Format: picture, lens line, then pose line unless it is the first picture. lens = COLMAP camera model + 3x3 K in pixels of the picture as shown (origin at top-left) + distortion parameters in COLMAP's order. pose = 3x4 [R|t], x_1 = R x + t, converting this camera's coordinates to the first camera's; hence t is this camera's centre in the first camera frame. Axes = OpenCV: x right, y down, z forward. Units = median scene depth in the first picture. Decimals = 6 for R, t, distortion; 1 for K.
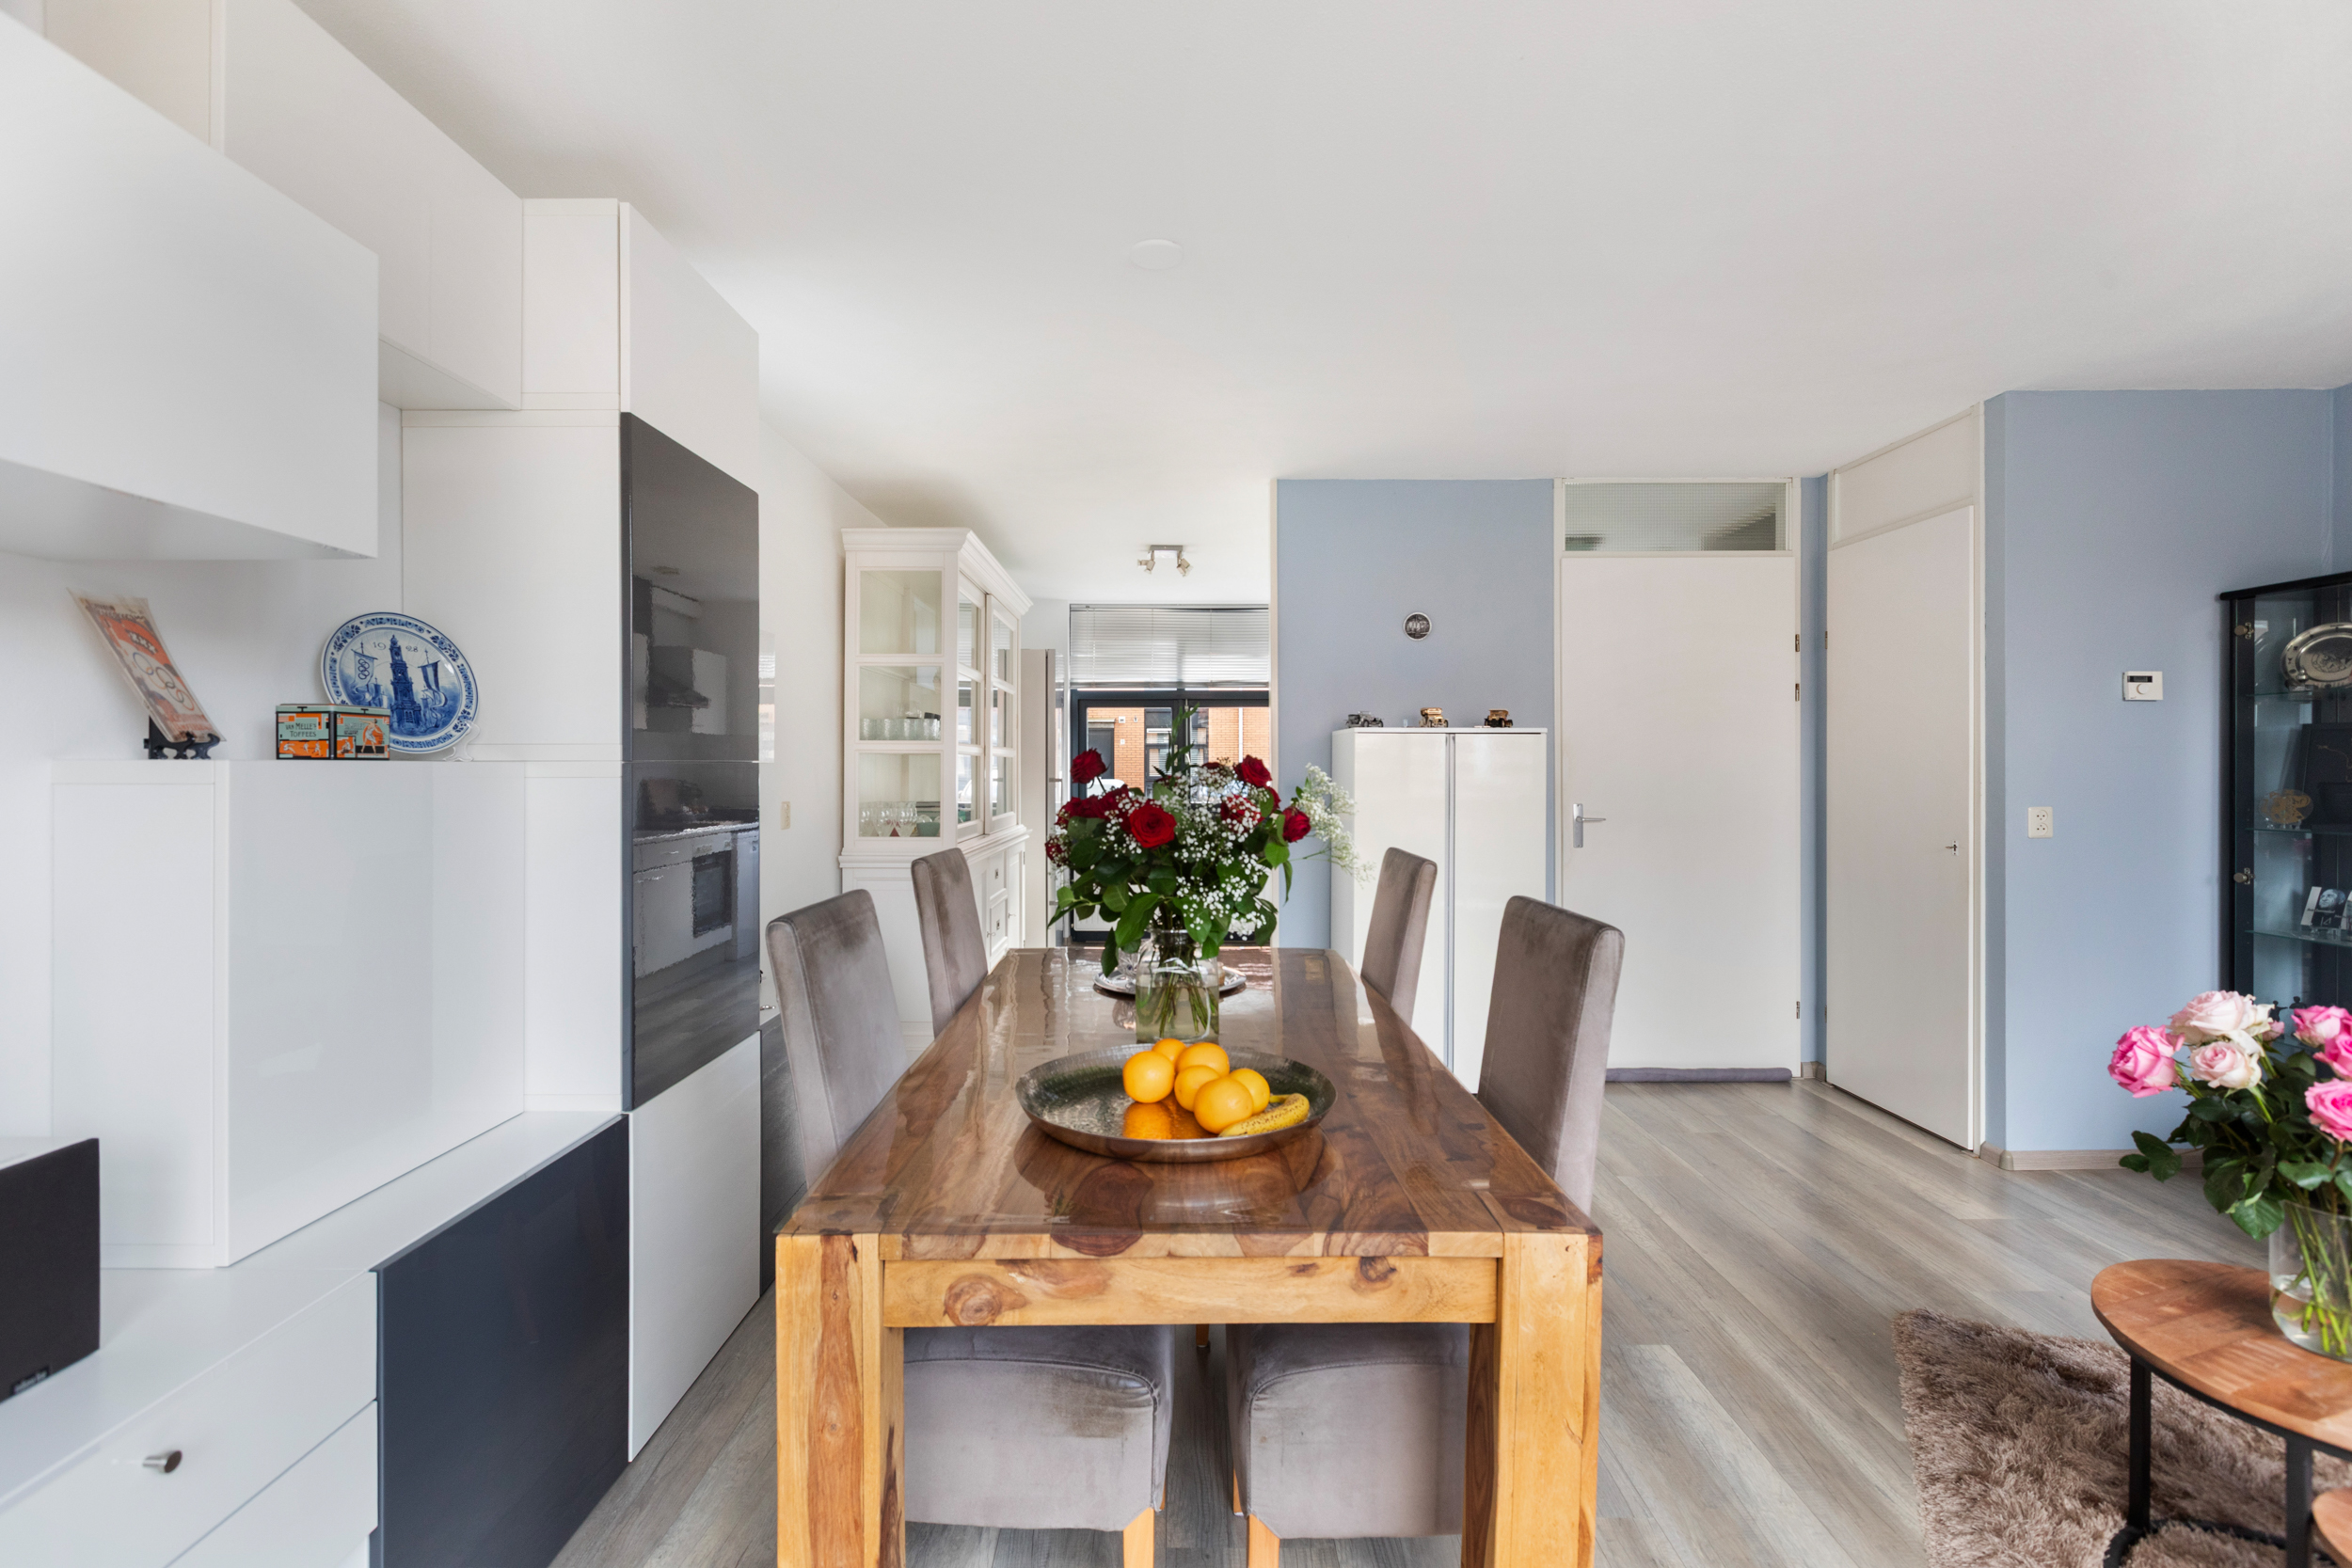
lens RADIAL K [[1055.4, 0, 1179.7], [0, 1055.4, 777.0], [0, 0, 1]] dist [0.000735, -0.000264]
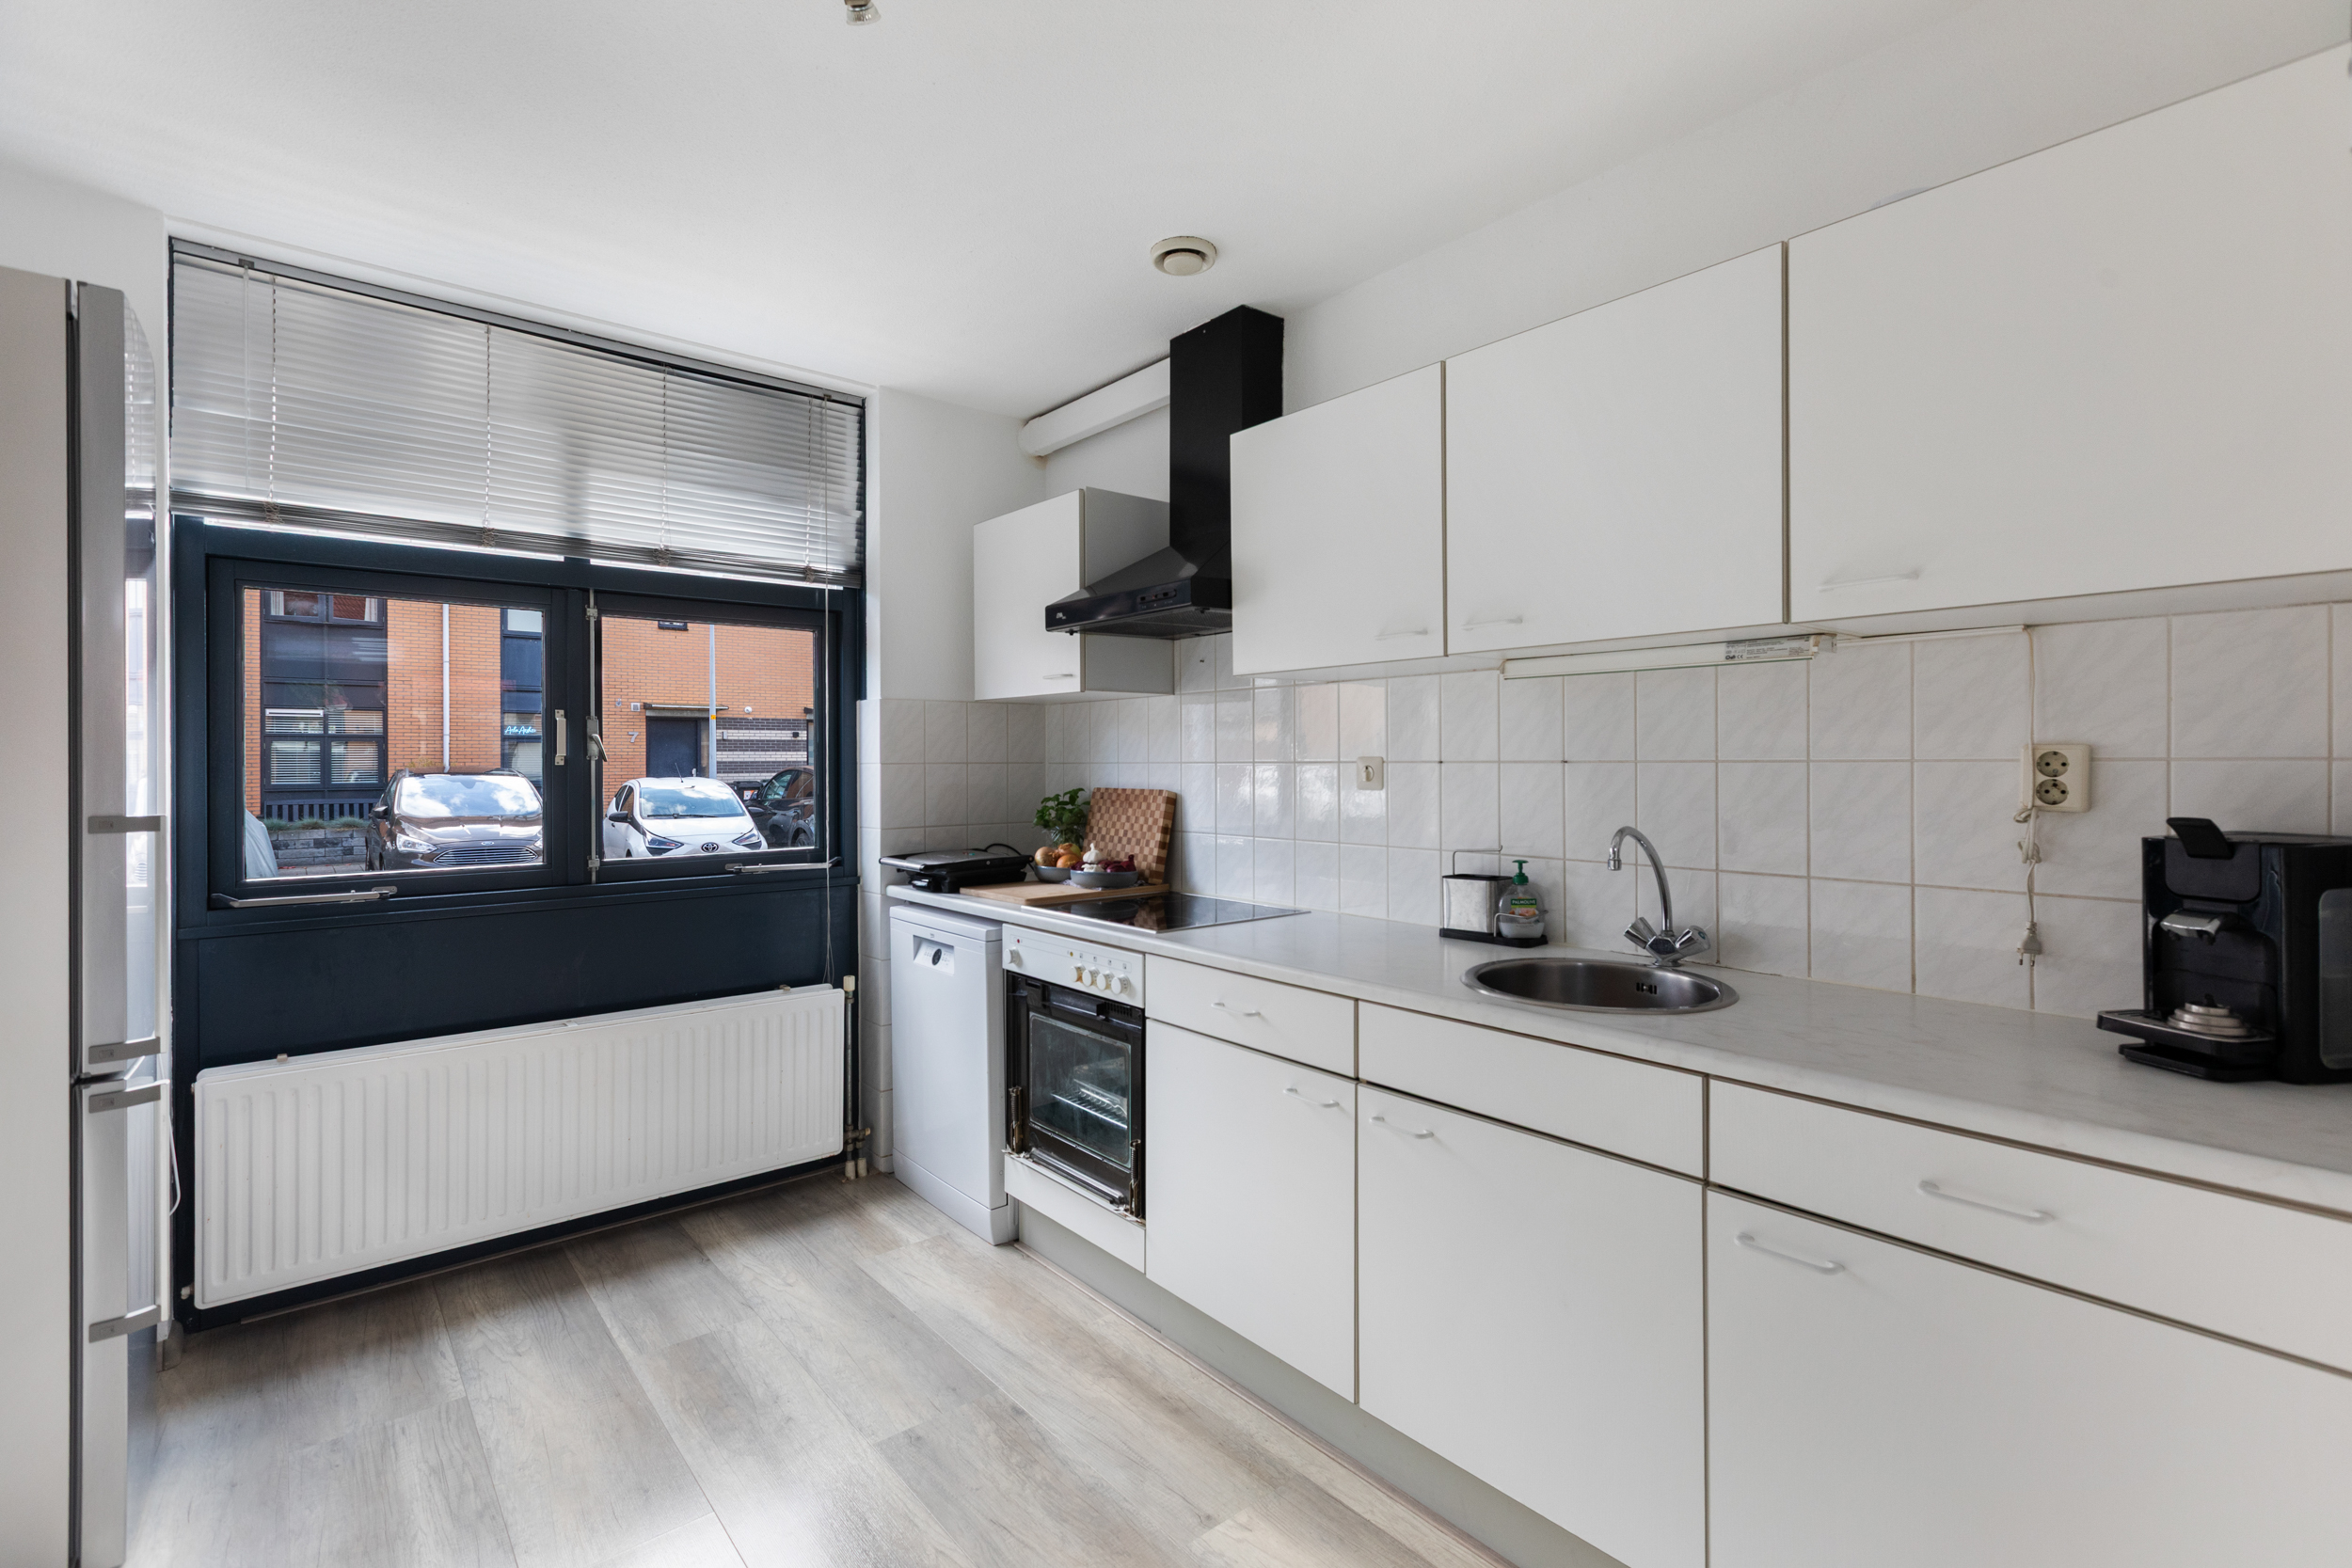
lens RADIAL K [[1070.5, 0, 1173.6], [0, 1070.5, 774.1], [0, 0, 1]] dist [0.001234, 0.000190]
pose [[0.769960, -0.008155, 0.638041, -0.381665], [0.010017, 0.999950, 0.000692, -0.028031], [-0.638014, 0.005858, 0.770002, 2.803203]]
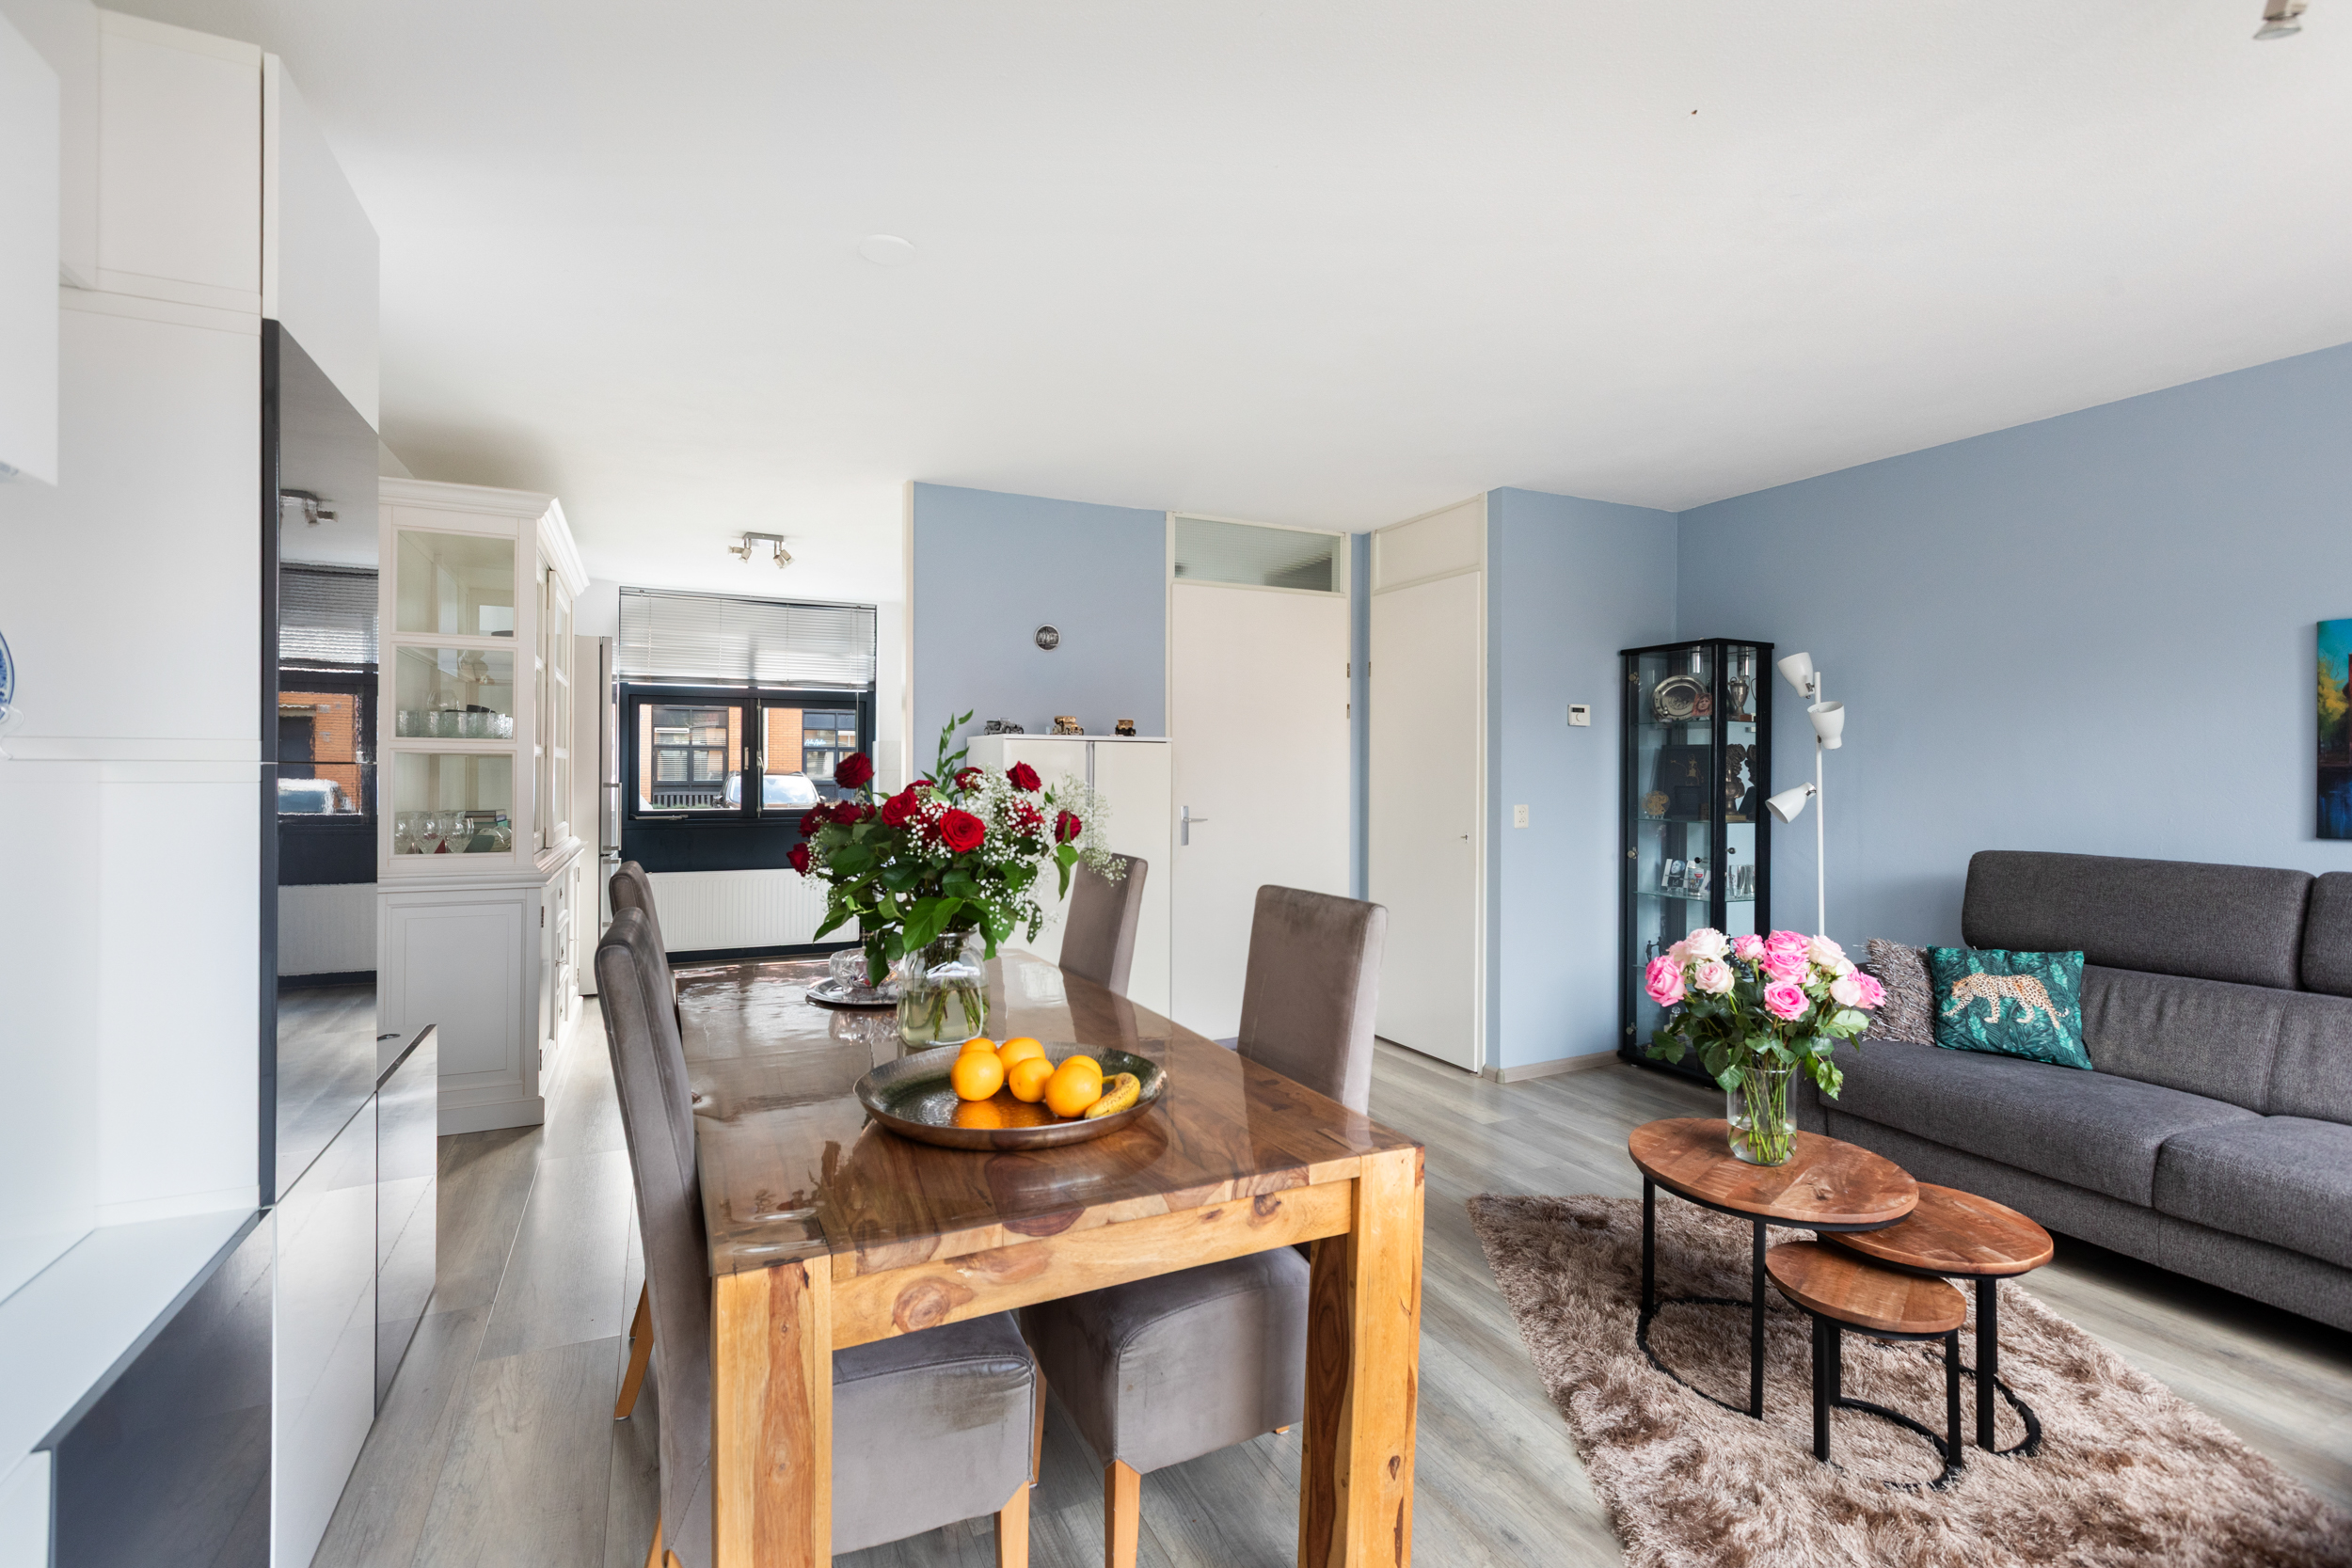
lens RADIAL K [[1055.4, 0, 1176.0], [0, 1055.4, 784.0], [0, 0, 1]] dist [0.002040, -0.000106]
pose [[0.902536, -0.000270, 0.430614, -0.306997], [-0.000728, 0.999997, 0.002153, -0.000569], [-0.430614, -0.002257, 0.902534, -0.006334]]
